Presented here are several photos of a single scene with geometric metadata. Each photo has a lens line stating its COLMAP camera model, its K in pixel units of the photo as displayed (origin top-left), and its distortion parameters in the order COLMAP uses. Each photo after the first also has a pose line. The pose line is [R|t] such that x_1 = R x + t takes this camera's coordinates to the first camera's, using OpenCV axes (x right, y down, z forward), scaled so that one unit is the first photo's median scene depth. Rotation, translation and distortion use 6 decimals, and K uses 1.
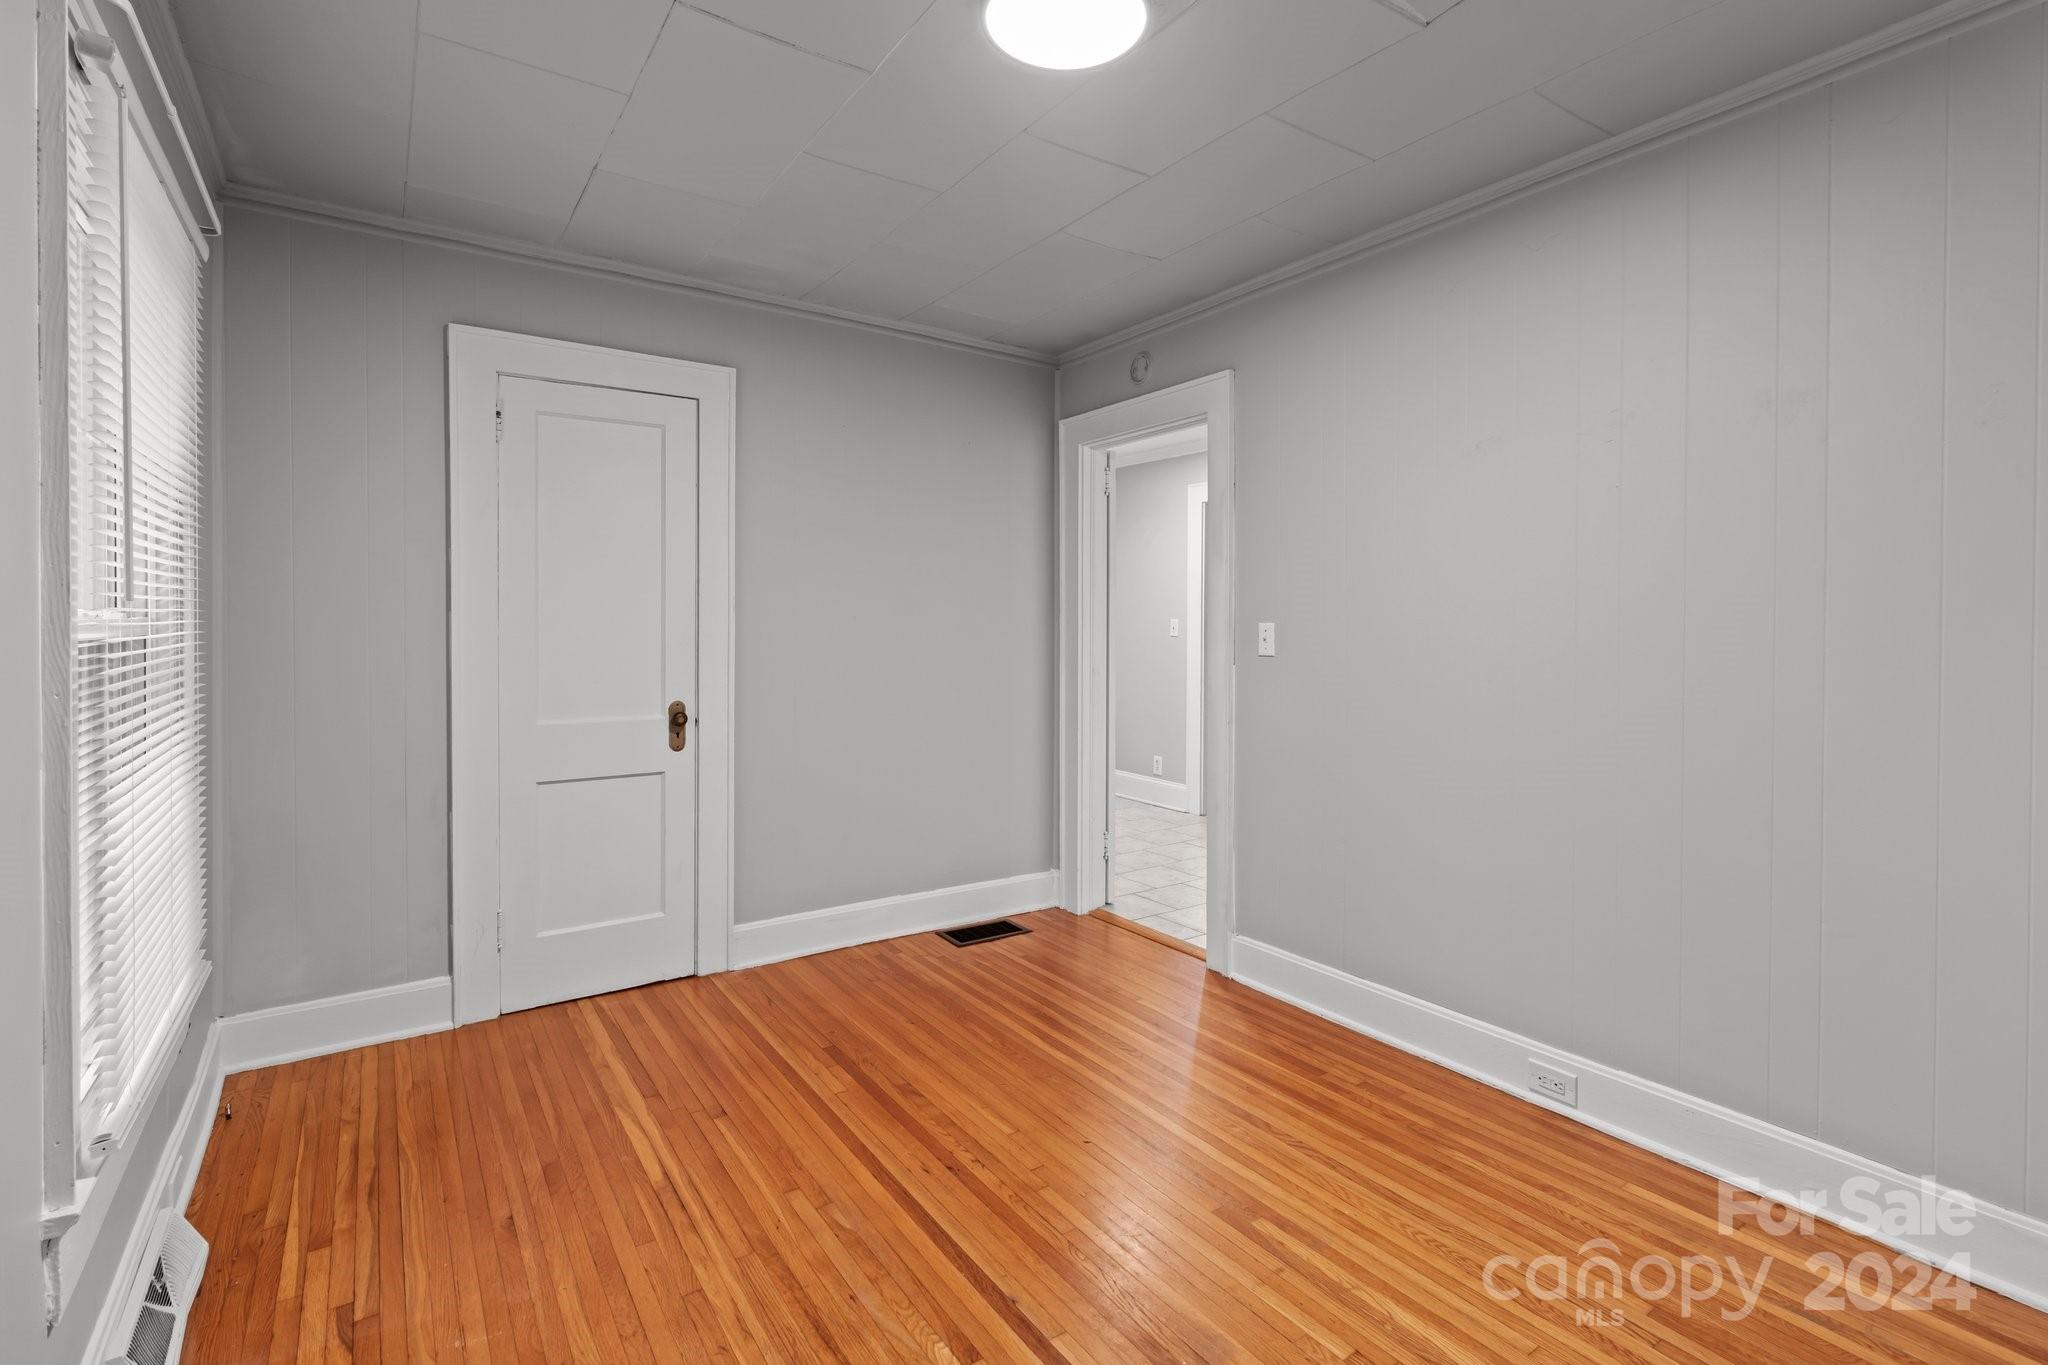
lens RADIAL K [[951.3, 0, 1043.2], [0, 951.3, 623.3], [0, 0, 1]] dist [-0.000207, 0.000448]
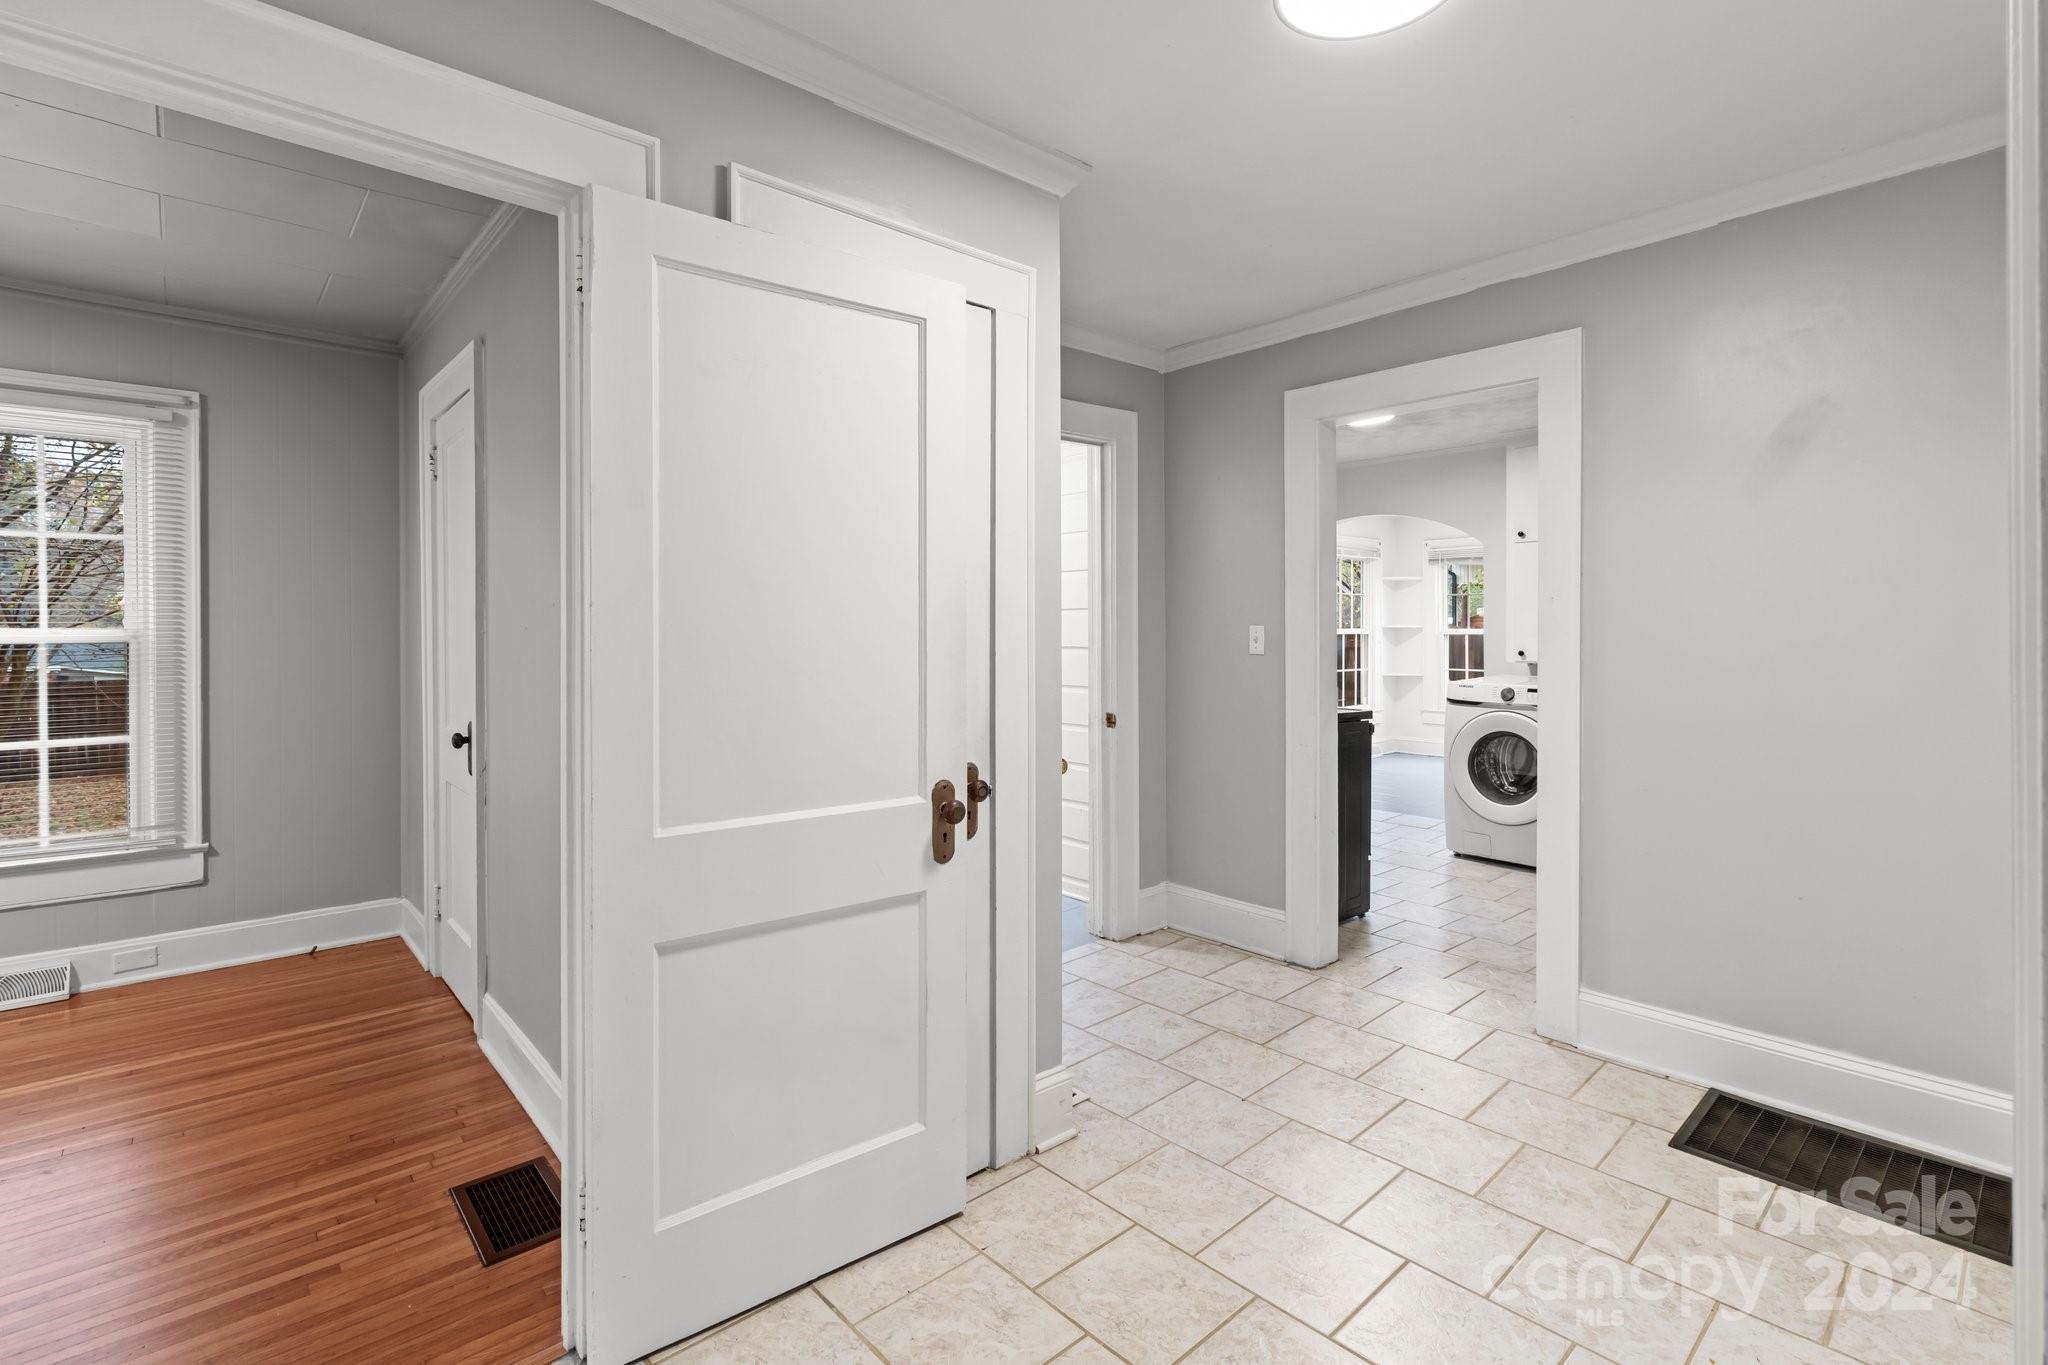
lens RADIAL K [[943.4, 0, 1051.6], [0, 943.4, 639.2], [0, 0, 1]] dist [-0.003606, 0.000446]
pose [[0.130581, 0.002232, -0.991435, 0.930714], [-0.000805, 0.999997, 0.002145, 0.001059], [0.991437, 0.000518, 0.130582, 2.253720]]
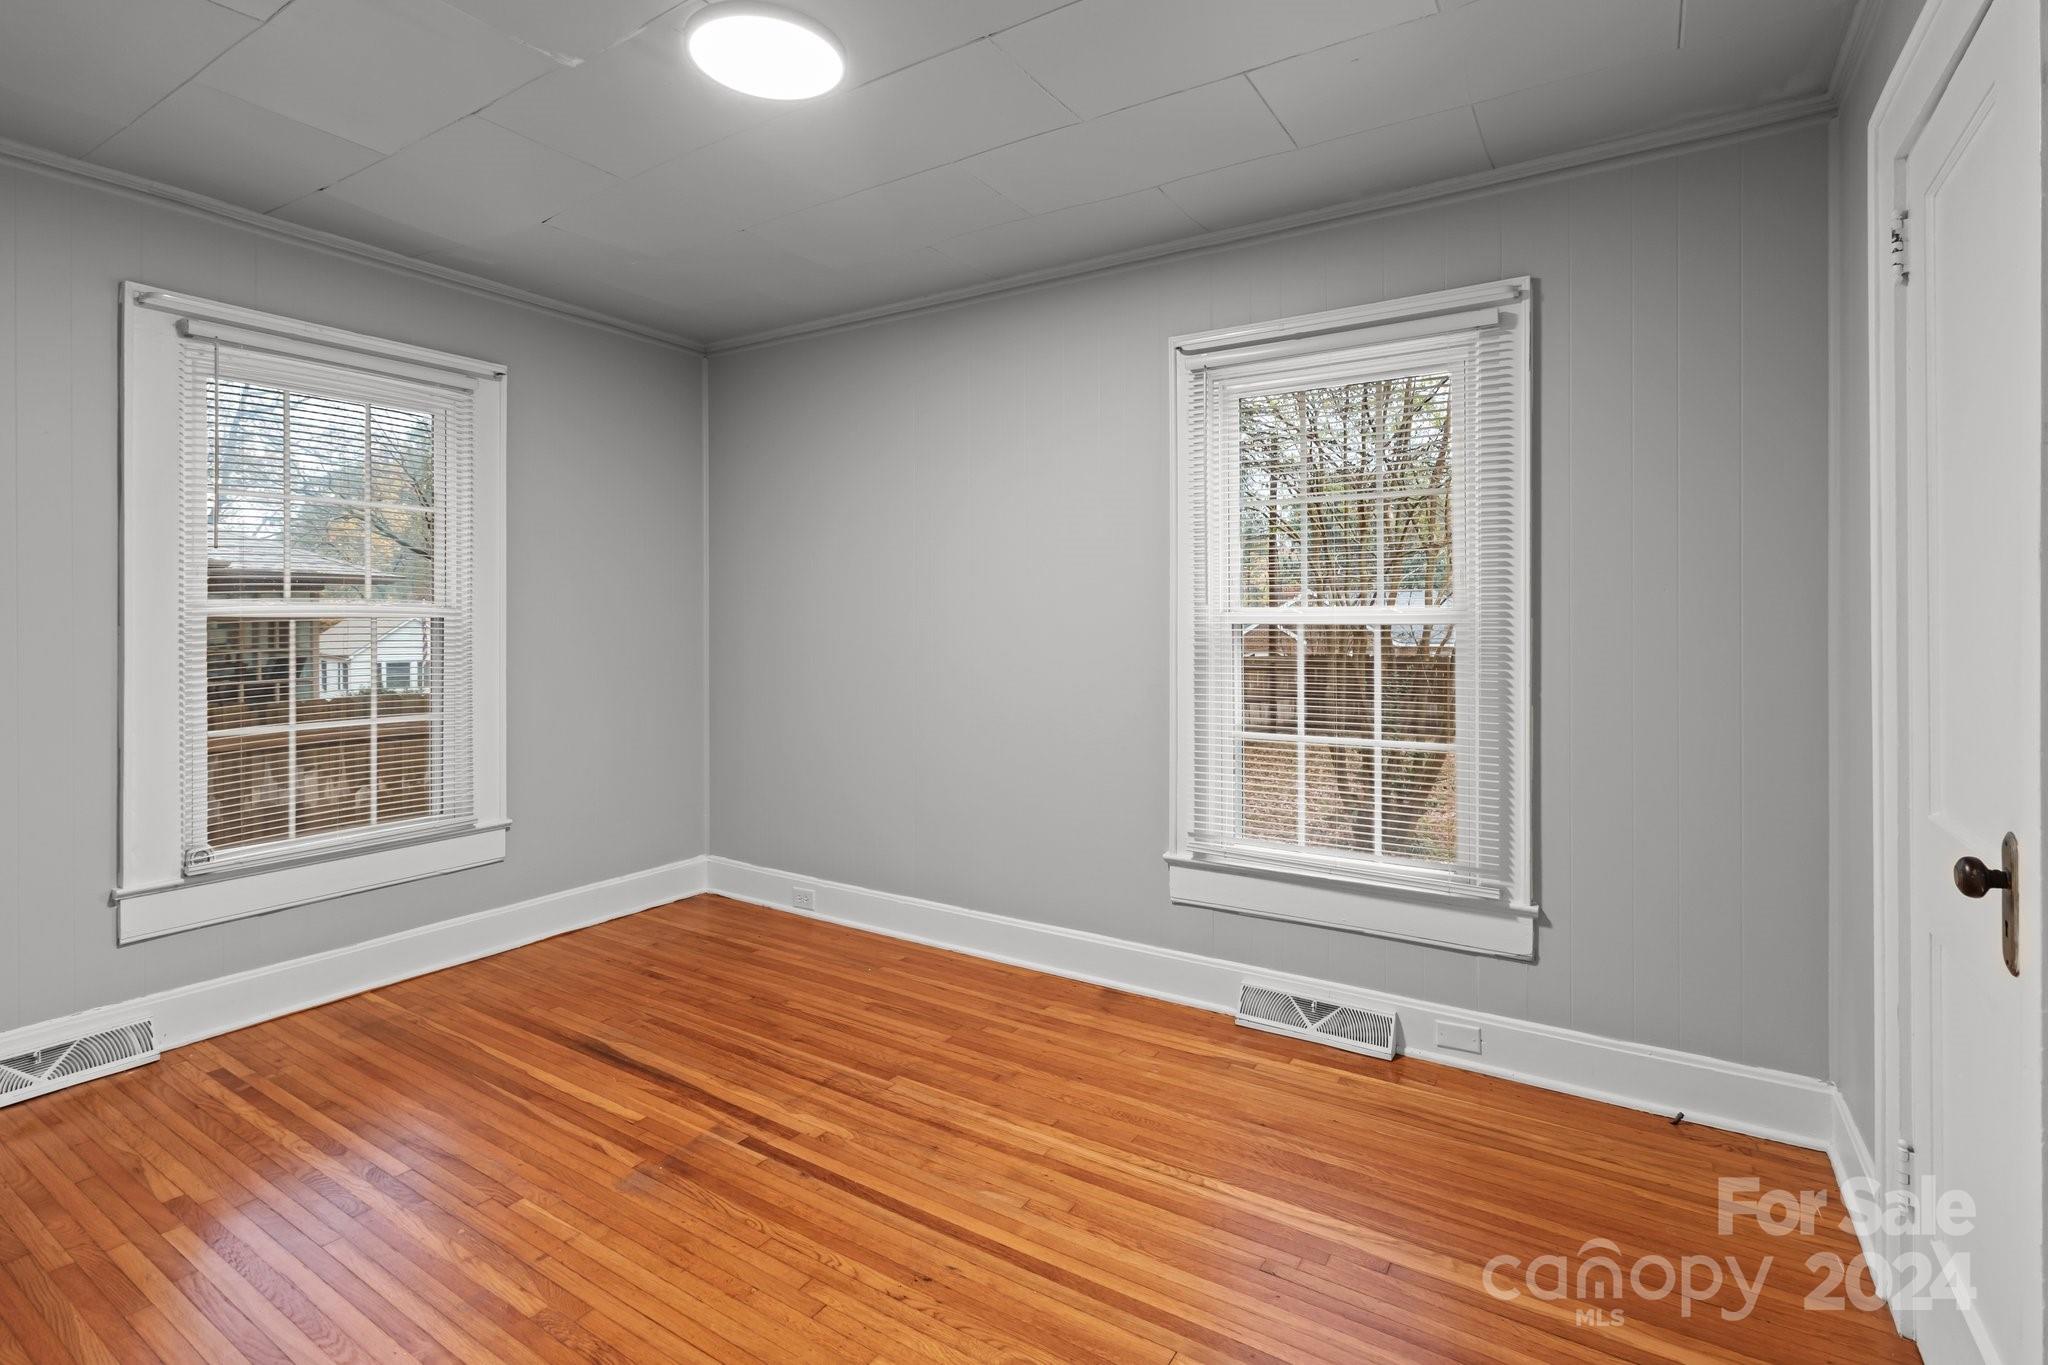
lens RADIAL K [[951.3, 0, 1043.2], [0, 951.3, 623.3], [0, 0, 1]] dist [-0.000207, 0.000448]
pose [[-0.922853, 0.001278, -0.385150, 0.127869], [-0.000043, 0.999994, 0.003424, 0.006236], [0.385152, 0.003176, -0.922847, 1.858066]]
